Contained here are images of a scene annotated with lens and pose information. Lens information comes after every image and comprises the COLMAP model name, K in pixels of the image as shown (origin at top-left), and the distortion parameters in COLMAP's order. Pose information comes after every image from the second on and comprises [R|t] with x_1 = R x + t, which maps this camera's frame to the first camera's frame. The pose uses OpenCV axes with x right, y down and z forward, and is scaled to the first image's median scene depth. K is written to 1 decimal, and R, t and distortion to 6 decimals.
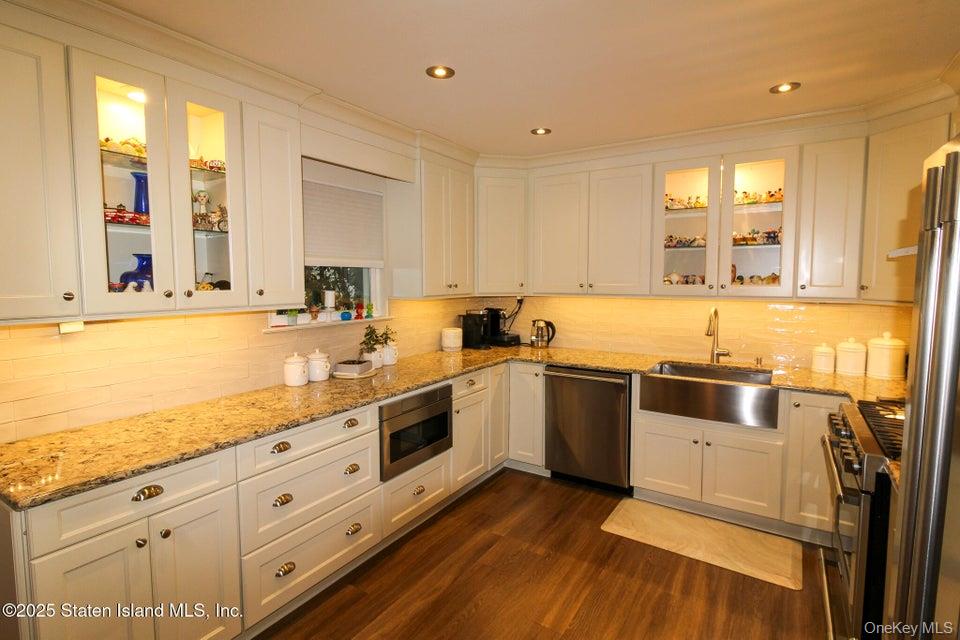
lens RADIAL K [[458.4, 0, 484.6], [0, 458.4, 307.7], [0, 0, 1]] dist [0.001295, -0.000482]
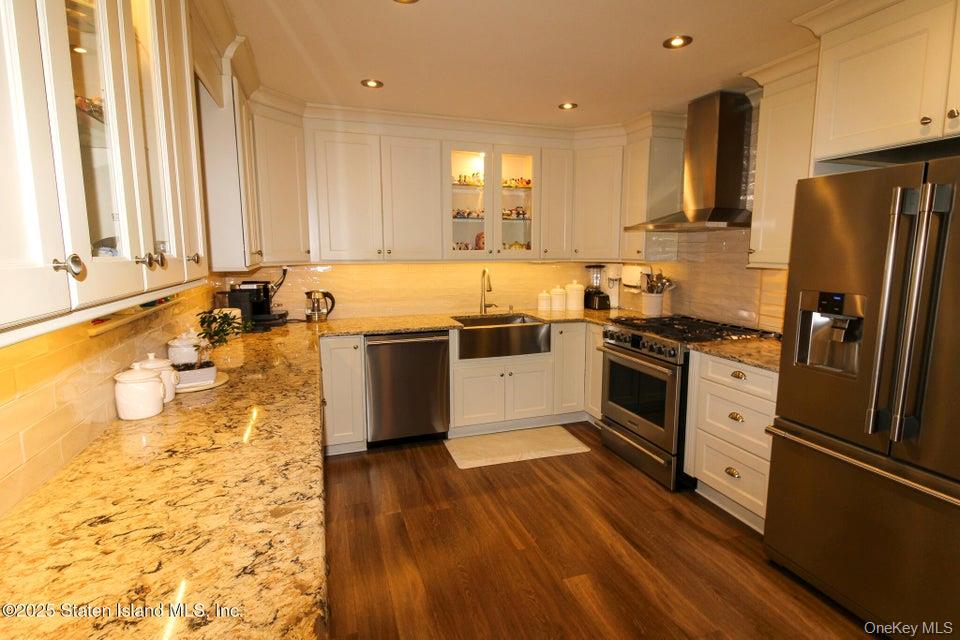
lens RADIAL K [[454.3, 0, 476.5], [0, 454.3, 308.2], [0, 0, 1]] dist [-0.001766, -0.000442]
pose [[0.648447, -0.100050, 0.754656, -0.477496], [0.051970, 0.994831, 0.087236, -0.002142], [-0.759483, -0.017349, 0.650295, 0.234723]]
